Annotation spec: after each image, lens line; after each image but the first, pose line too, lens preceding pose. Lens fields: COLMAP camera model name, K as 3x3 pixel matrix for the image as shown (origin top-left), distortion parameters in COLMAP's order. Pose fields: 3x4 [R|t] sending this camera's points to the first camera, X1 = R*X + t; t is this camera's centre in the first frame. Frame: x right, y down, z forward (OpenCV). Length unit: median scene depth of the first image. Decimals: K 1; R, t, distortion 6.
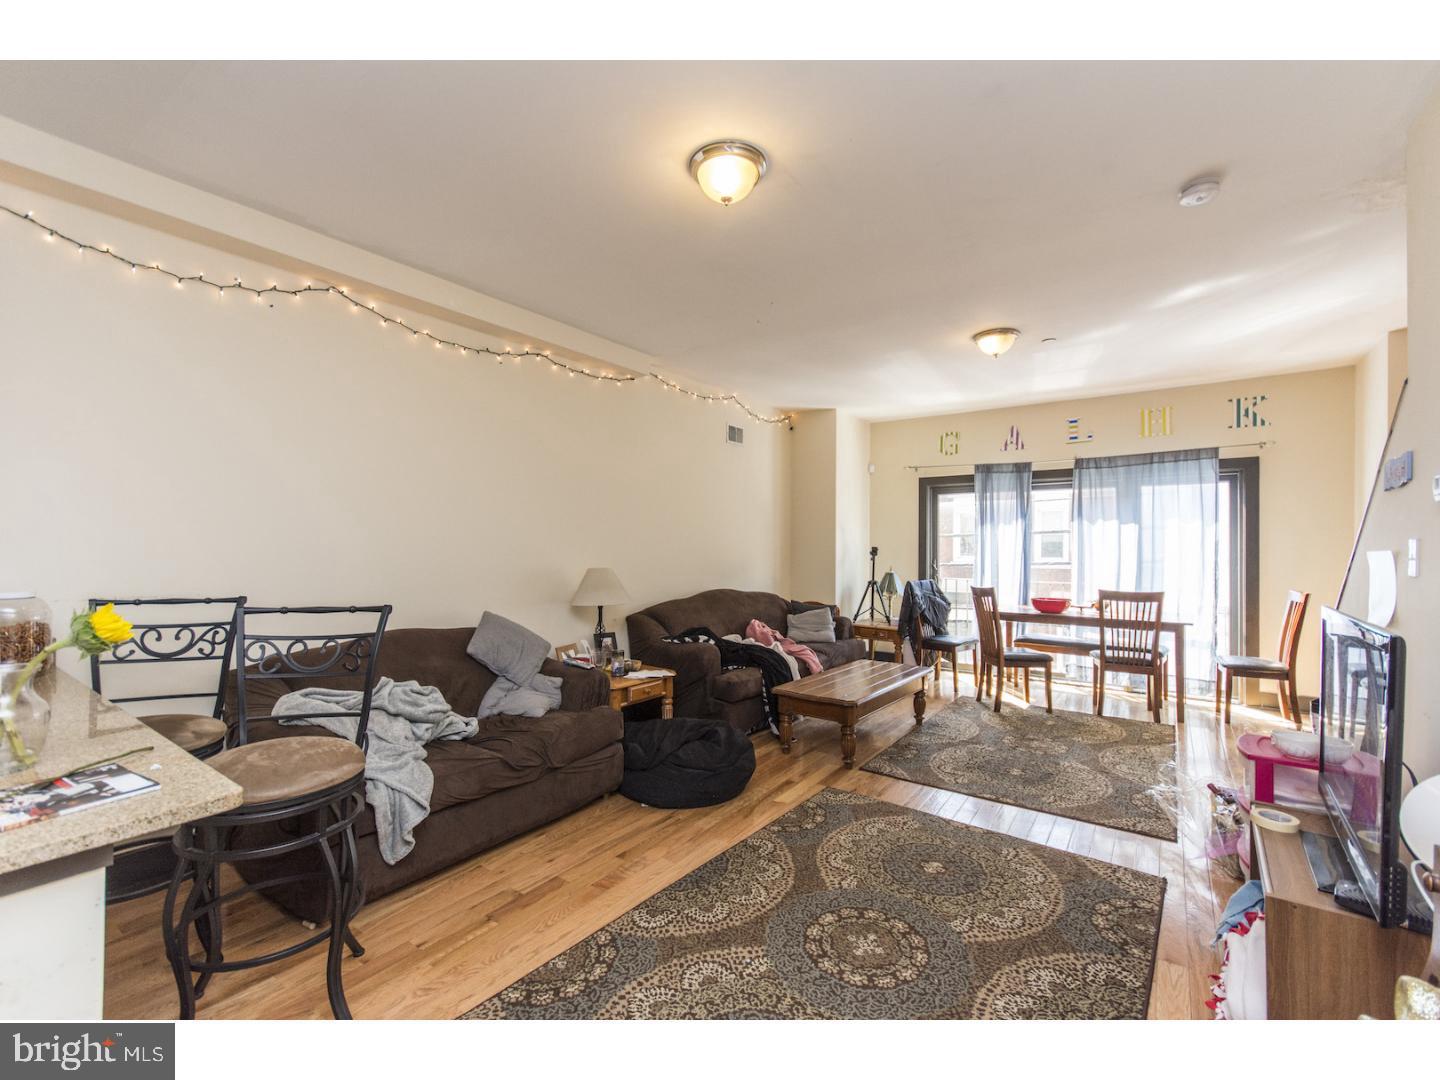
lens RADIAL K [[635.3, 0, 712.1], [0, 635.3, 539.2], [0, 0, 1]] dist [0.005252, -0.000306]
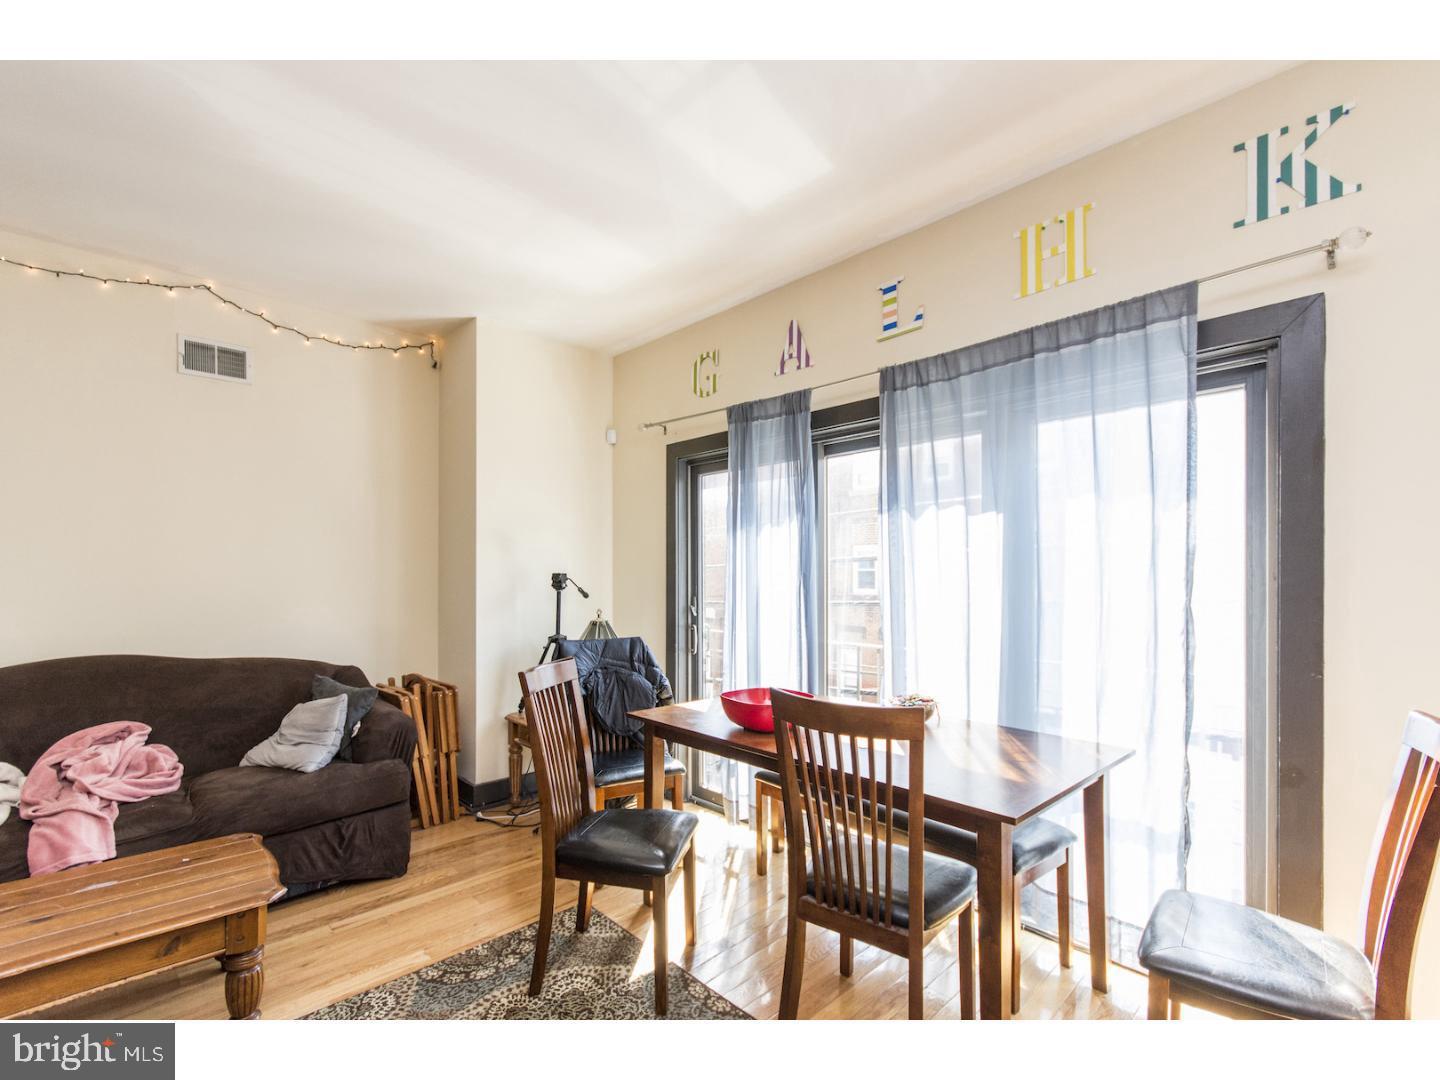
lens RADIAL K [[635.3, 0, 729.3], [0, 635.3, 578.2], [0, 0, 1]] dist [0.005252, -0.000306]
pose [[0.985105, -0.006337, -0.171837, 0.543172], [0.009237, 0.999828, 0.016080, 0.009048], [0.171706, -0.017427, 0.984994, 0.549735]]
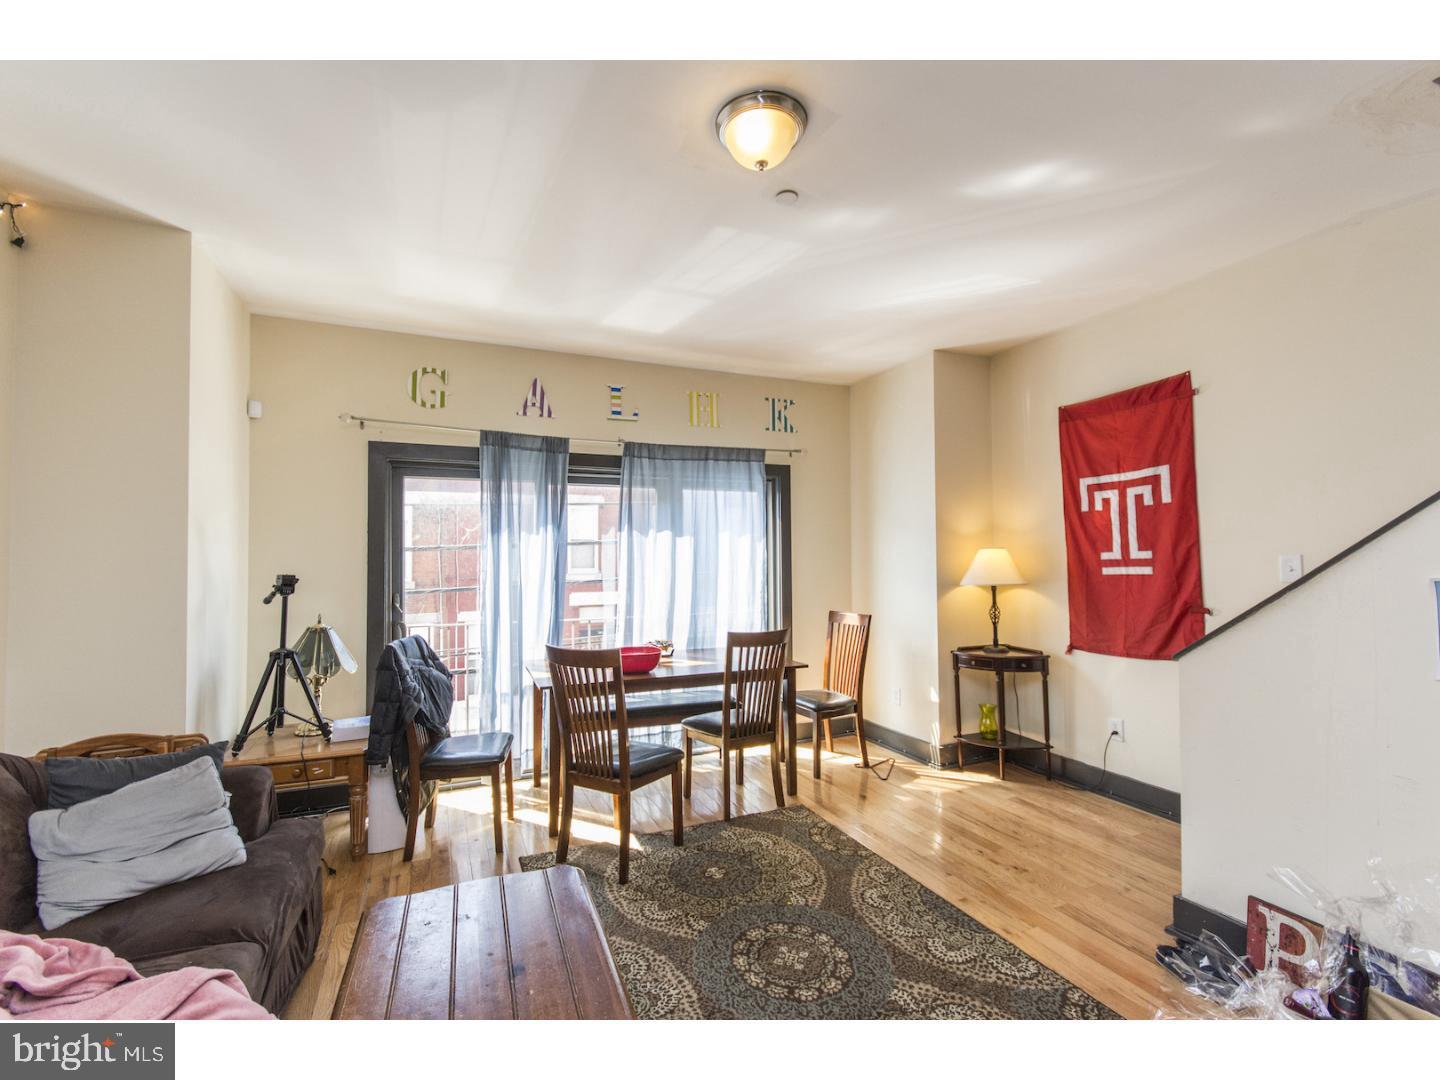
lens RADIAL K [[635.3, 0, 721.3], [0, 635.3, 543.9], [0, 0, 1]] dist [0.005252, -0.000306]
pose [[0.506400, 0.013035, 0.862200, 0.022526], [0.002647, 0.999858, -0.016671, -0.002416], [-0.862295, 0.010725, 0.506293, 0.557047]]
